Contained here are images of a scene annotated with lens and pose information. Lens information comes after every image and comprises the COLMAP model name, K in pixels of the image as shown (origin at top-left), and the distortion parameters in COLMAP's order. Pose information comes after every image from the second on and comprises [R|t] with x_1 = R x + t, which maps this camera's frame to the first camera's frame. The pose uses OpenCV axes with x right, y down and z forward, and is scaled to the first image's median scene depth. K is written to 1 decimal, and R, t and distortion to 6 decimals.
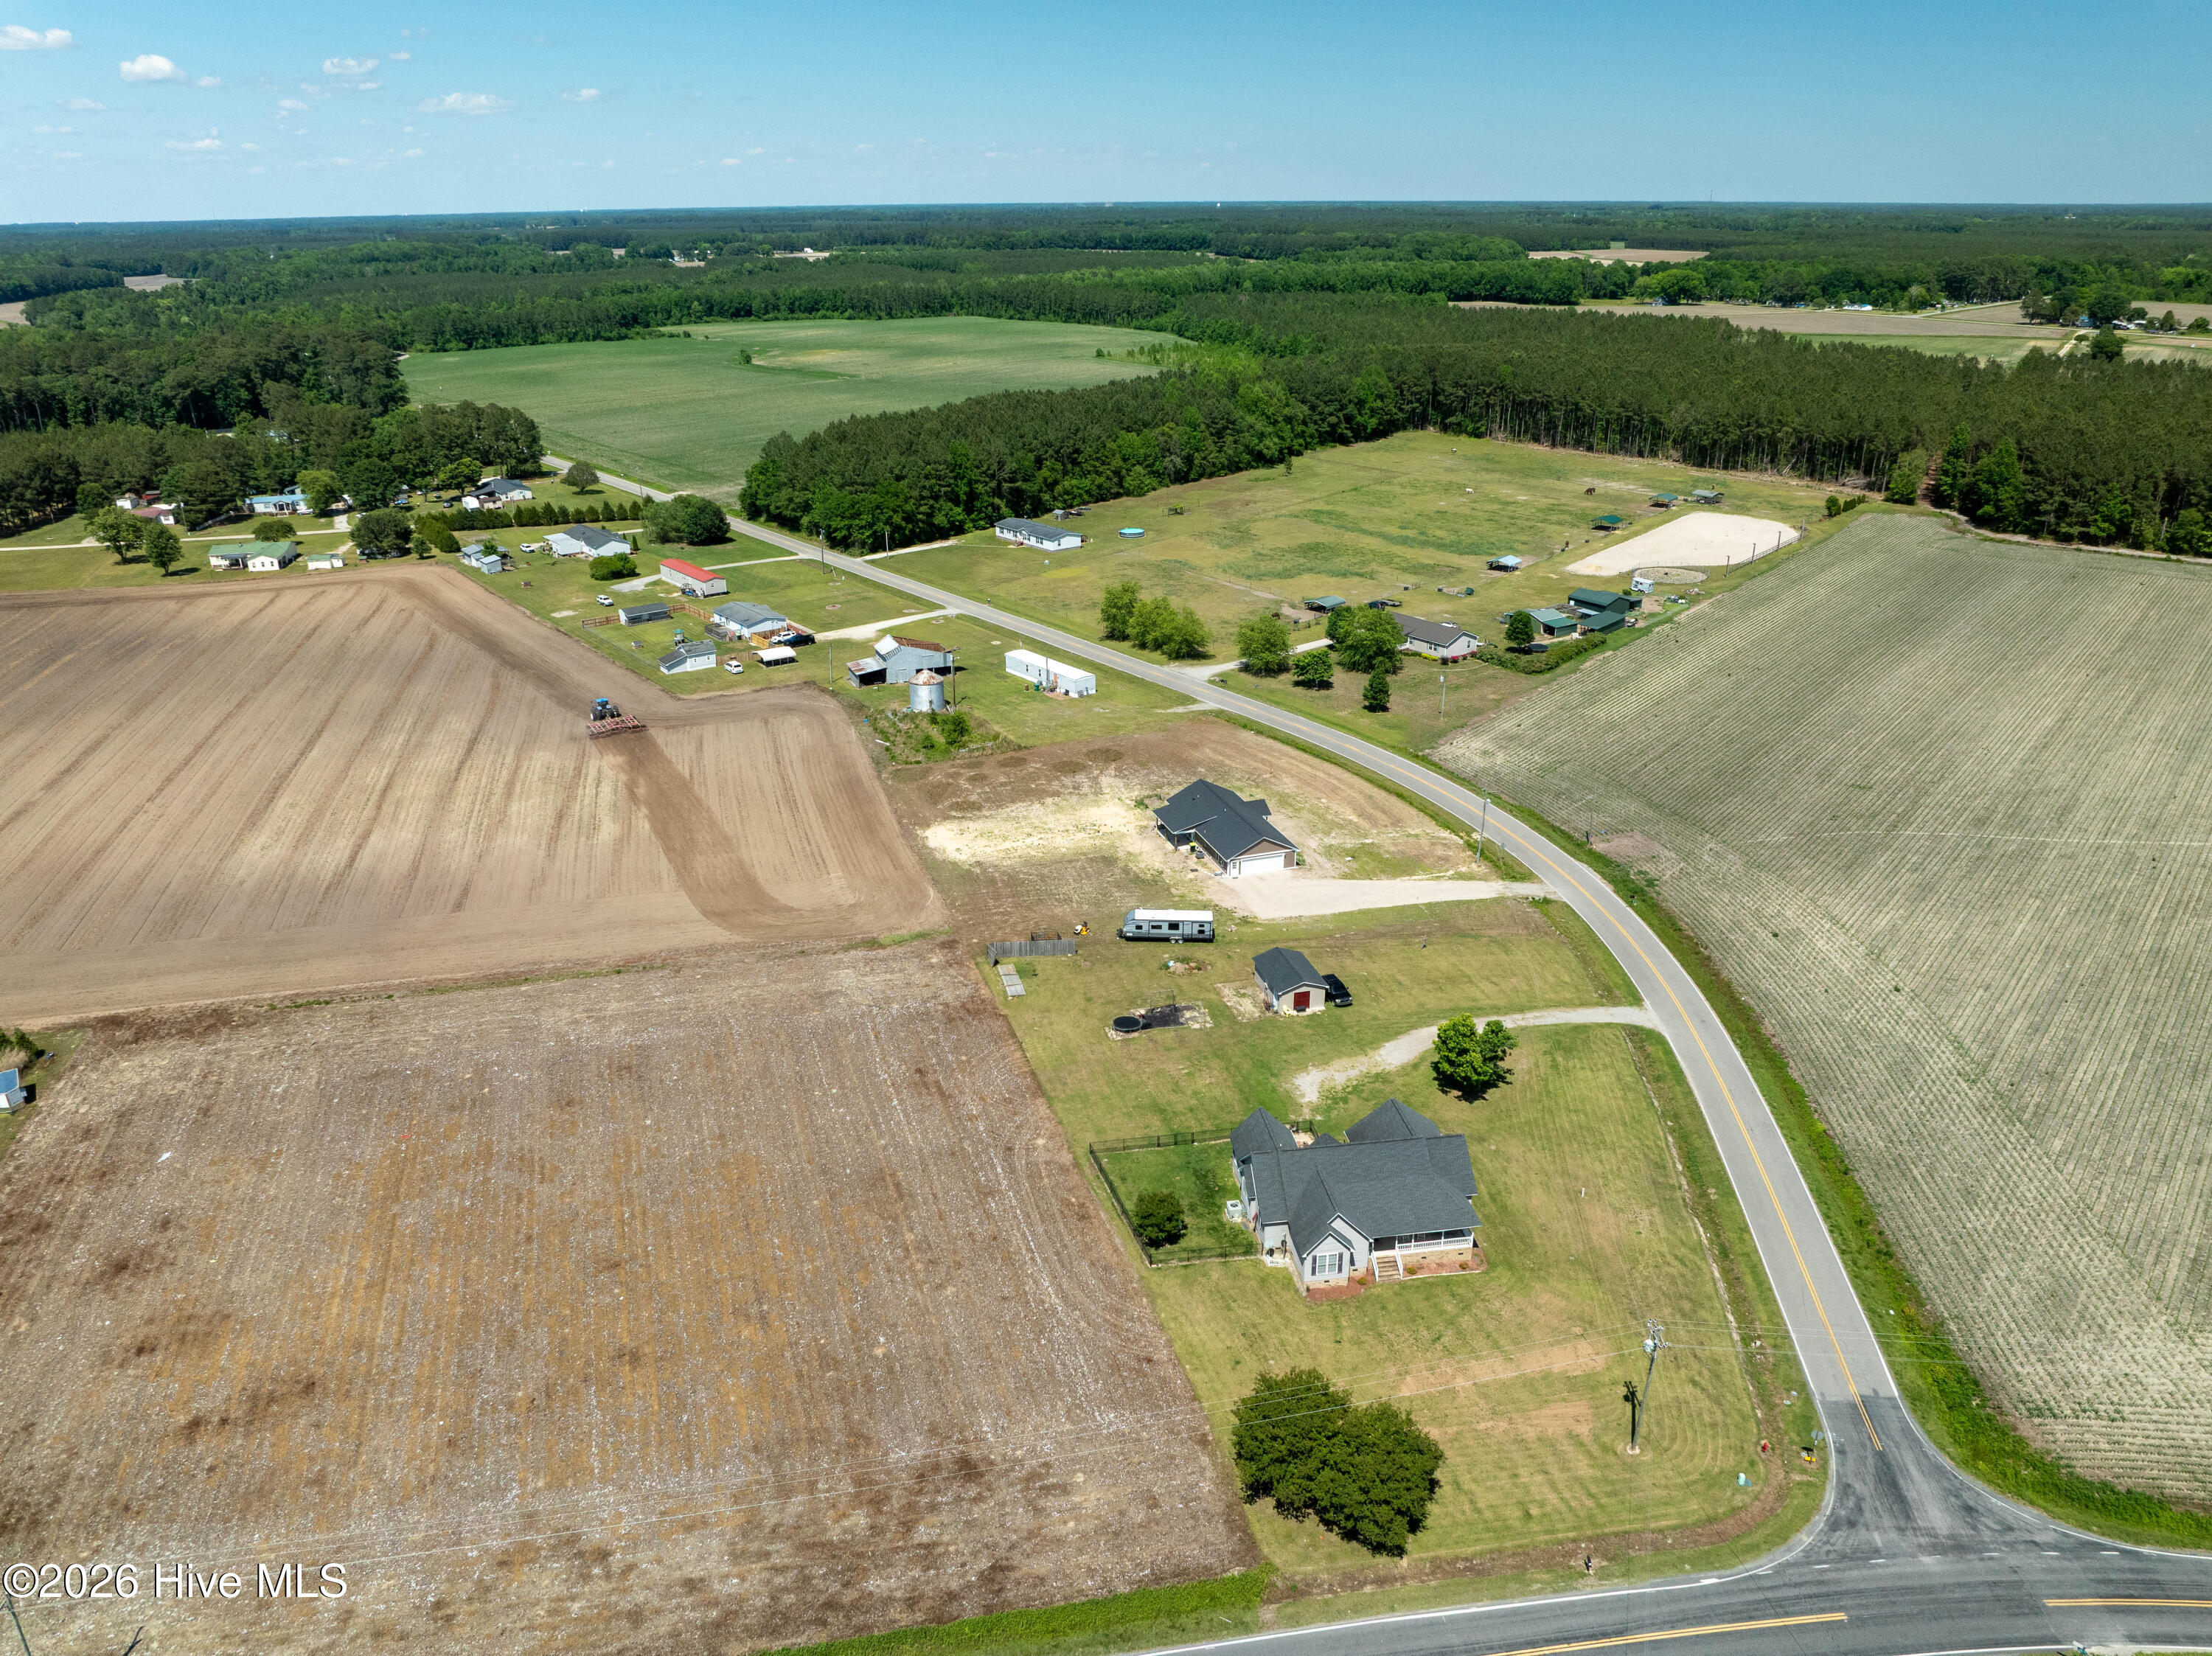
lens RADIAL K [[1556.1, 0, 1121.0], [0, 1556.1, 867.2], [0, 0, 1]] dist [-0.043832, 0.008997]
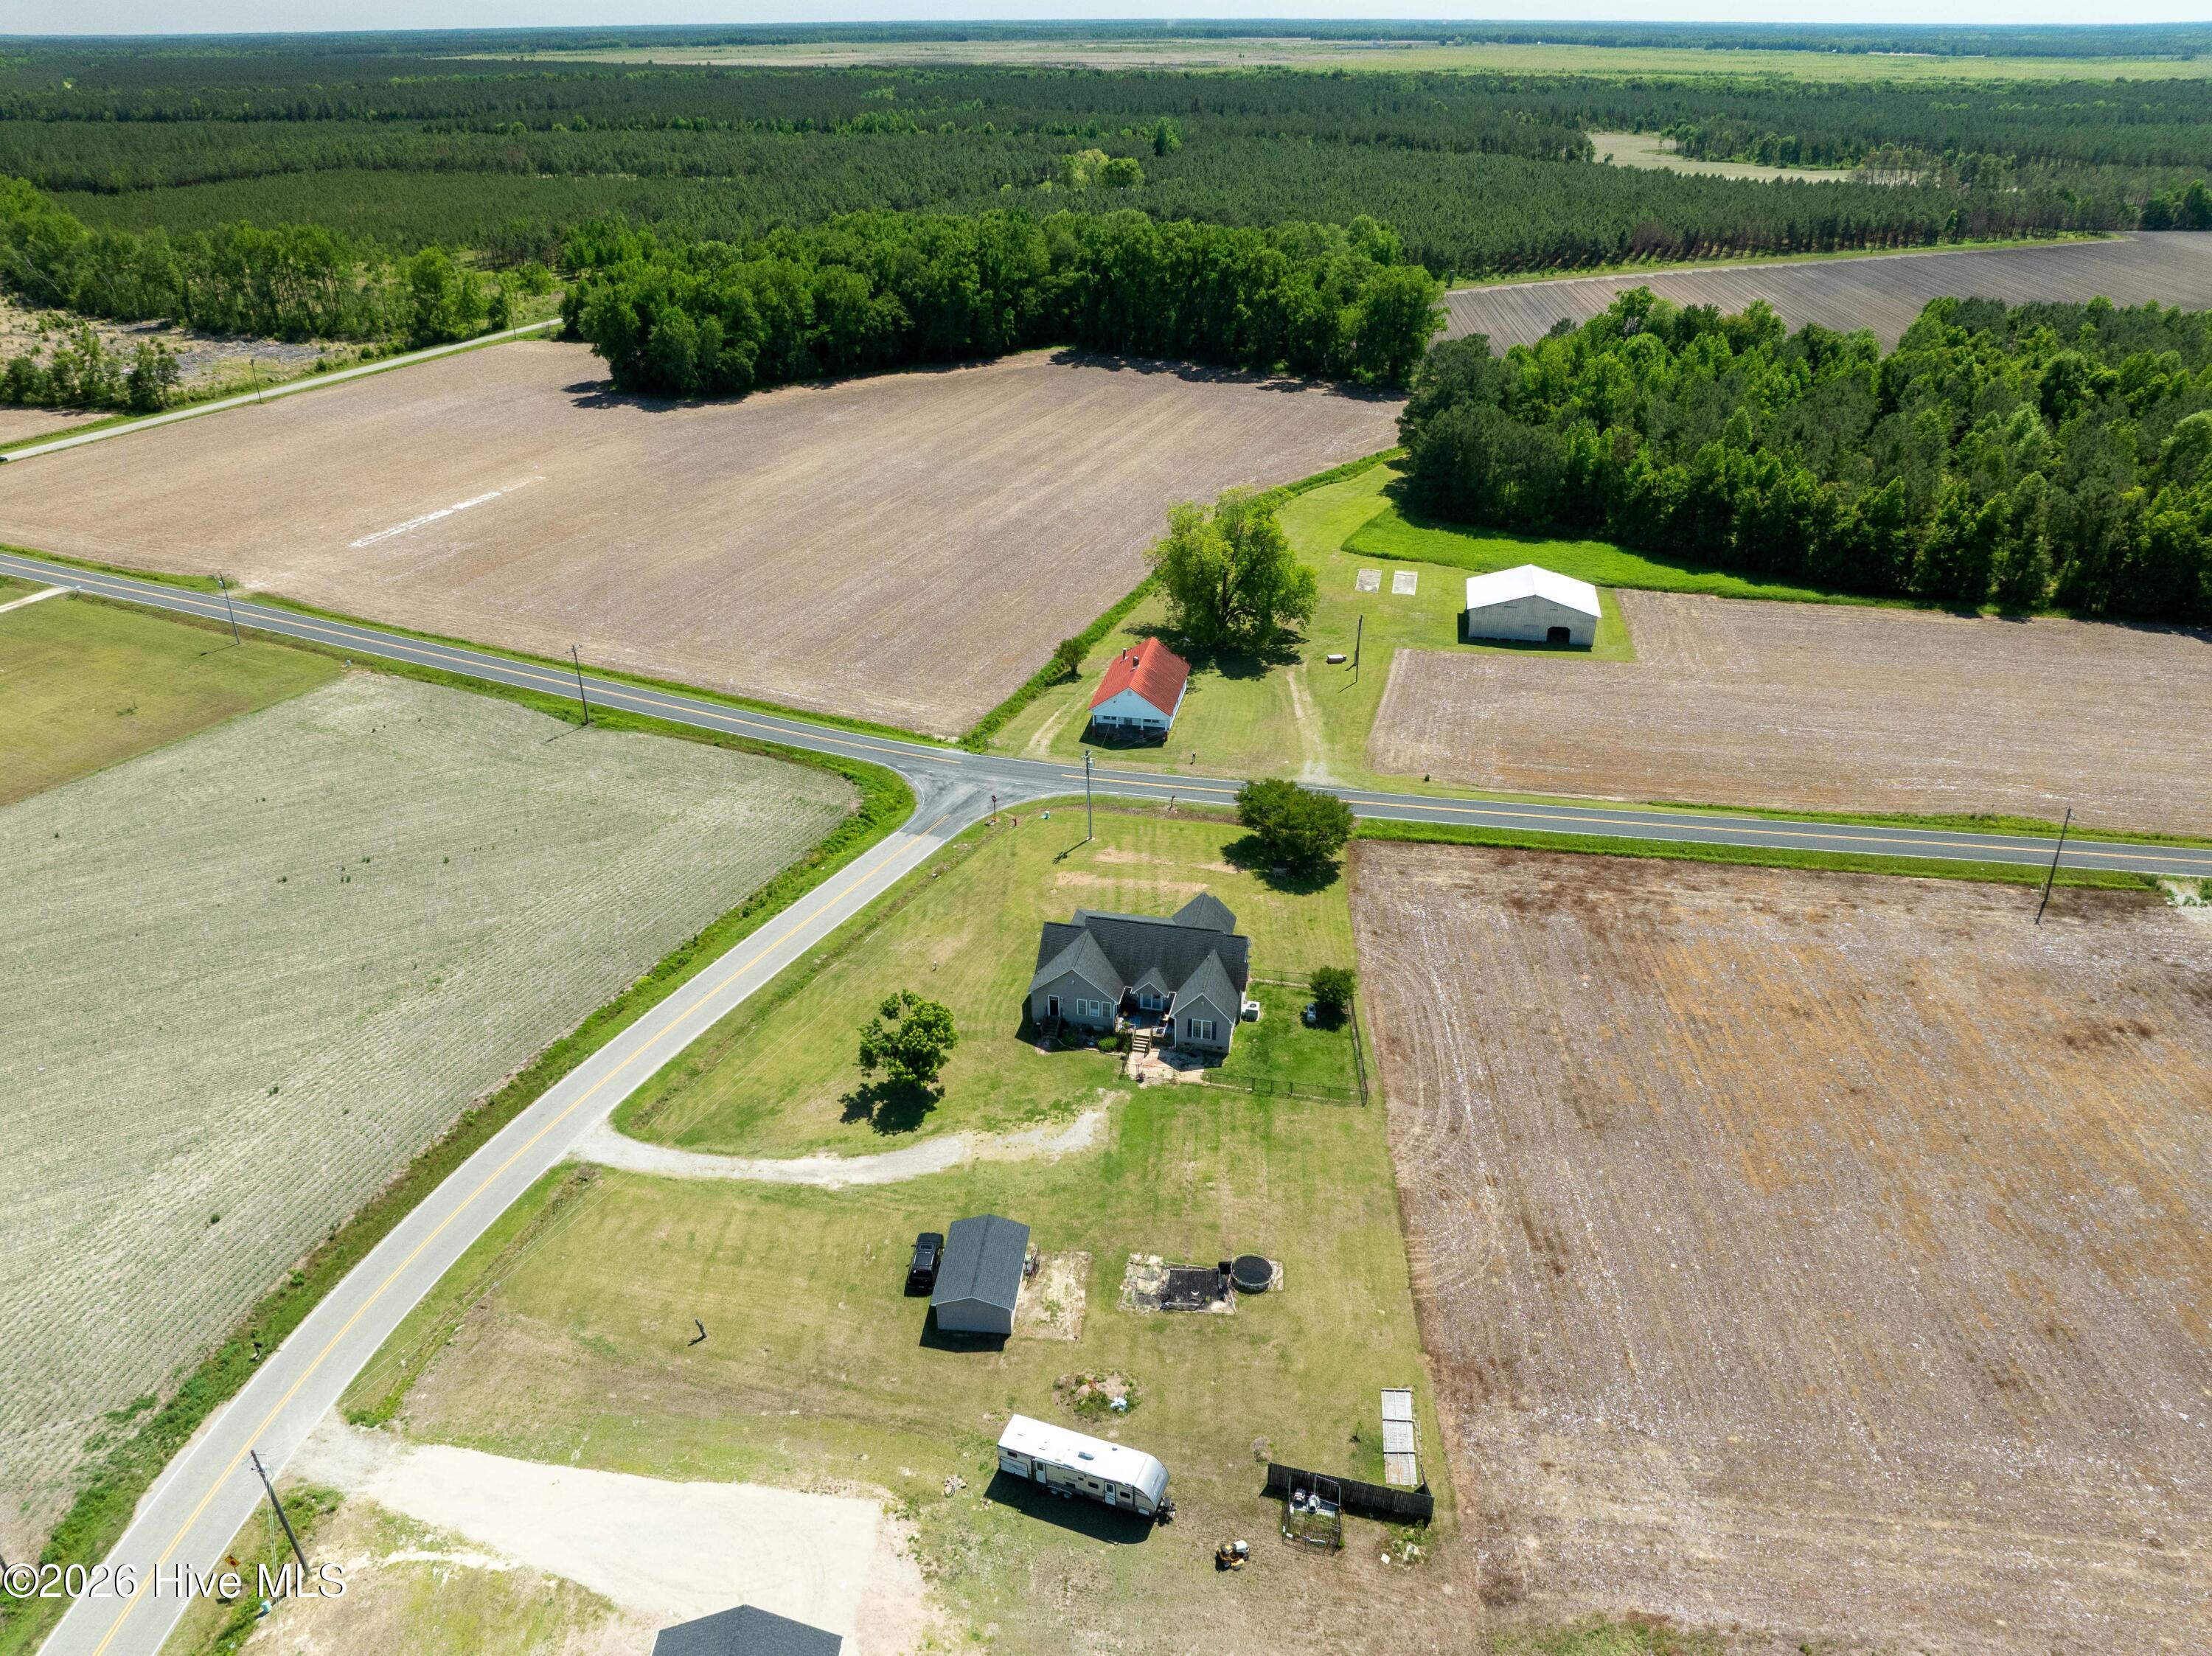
lens RADIAL K [[1556.1, 0, 1114.6], [0, 1556.1, 809.1], [0, 0, 1]] dist [-0.043832, 0.008997]
pose [[-0.937397, -0.149980, 0.314312, -0.112288], [0.149705, 0.641346, 0.752505, -0.503671], [-0.314443, 0.752450, -0.578743, 1.138611]]
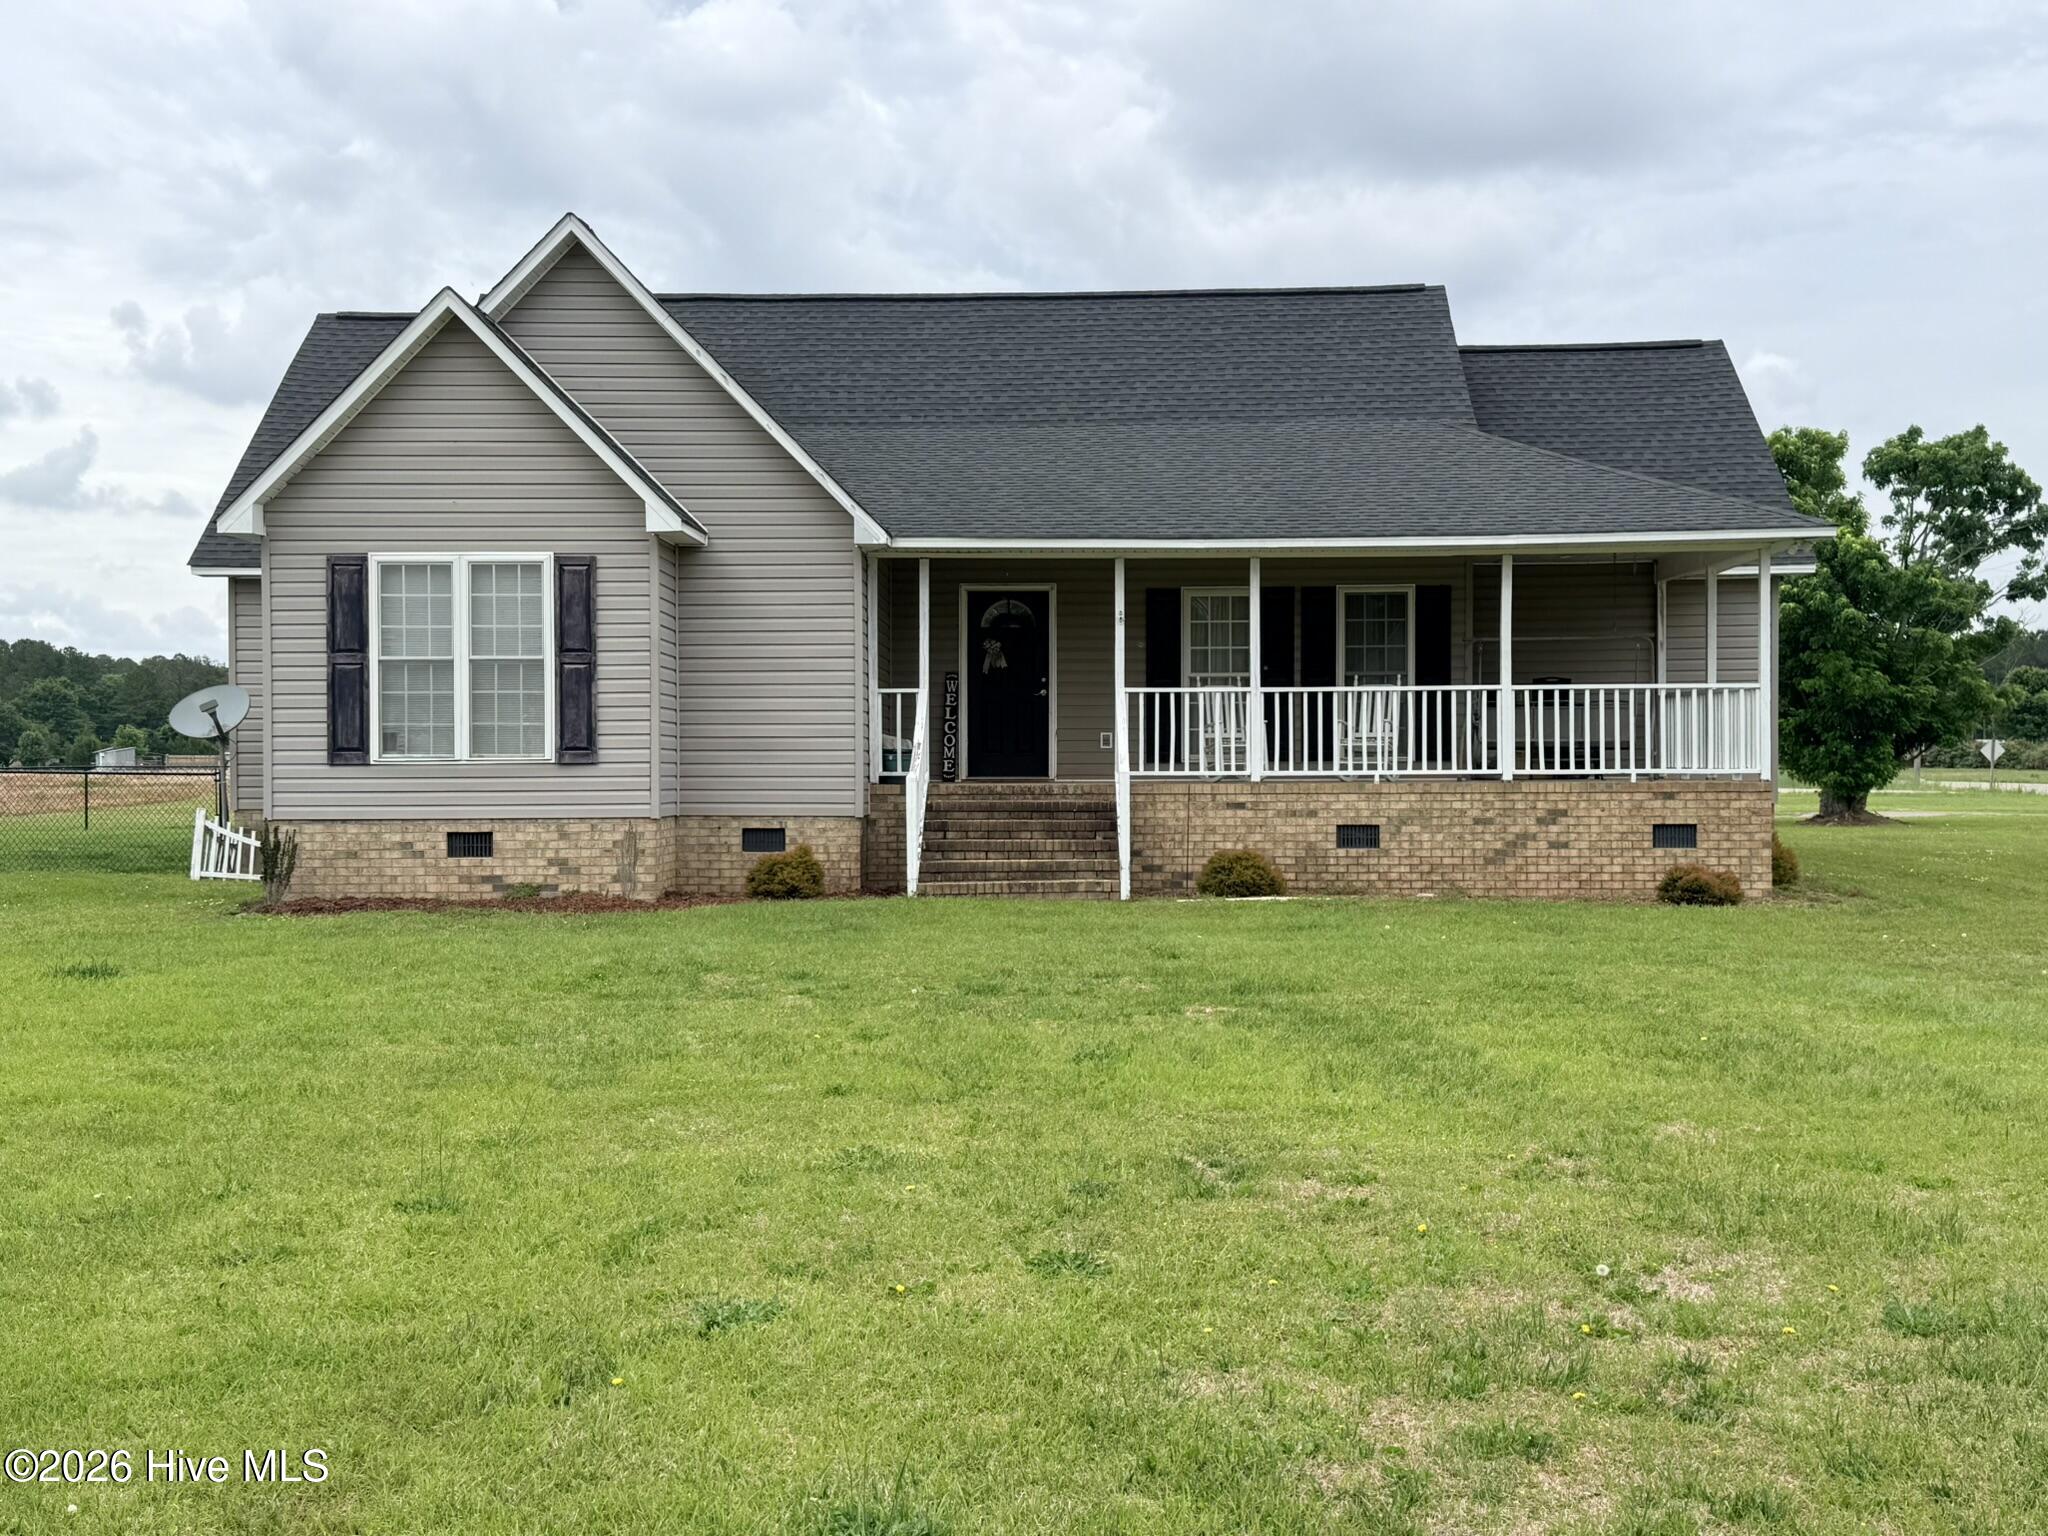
lens RADIAL K [[2270.0, 0, 1041.8], [0, 2270.0, 779.3], [0, 0, 1]] dist [0.128345, 0.000000]
pose [[0.985849, 0.005326, -0.167550, 0.141462], [-0.070255, 0.920611, -0.384108, 0.225272], [0.152203, 0.390444, 0.907958, 0.583310]]
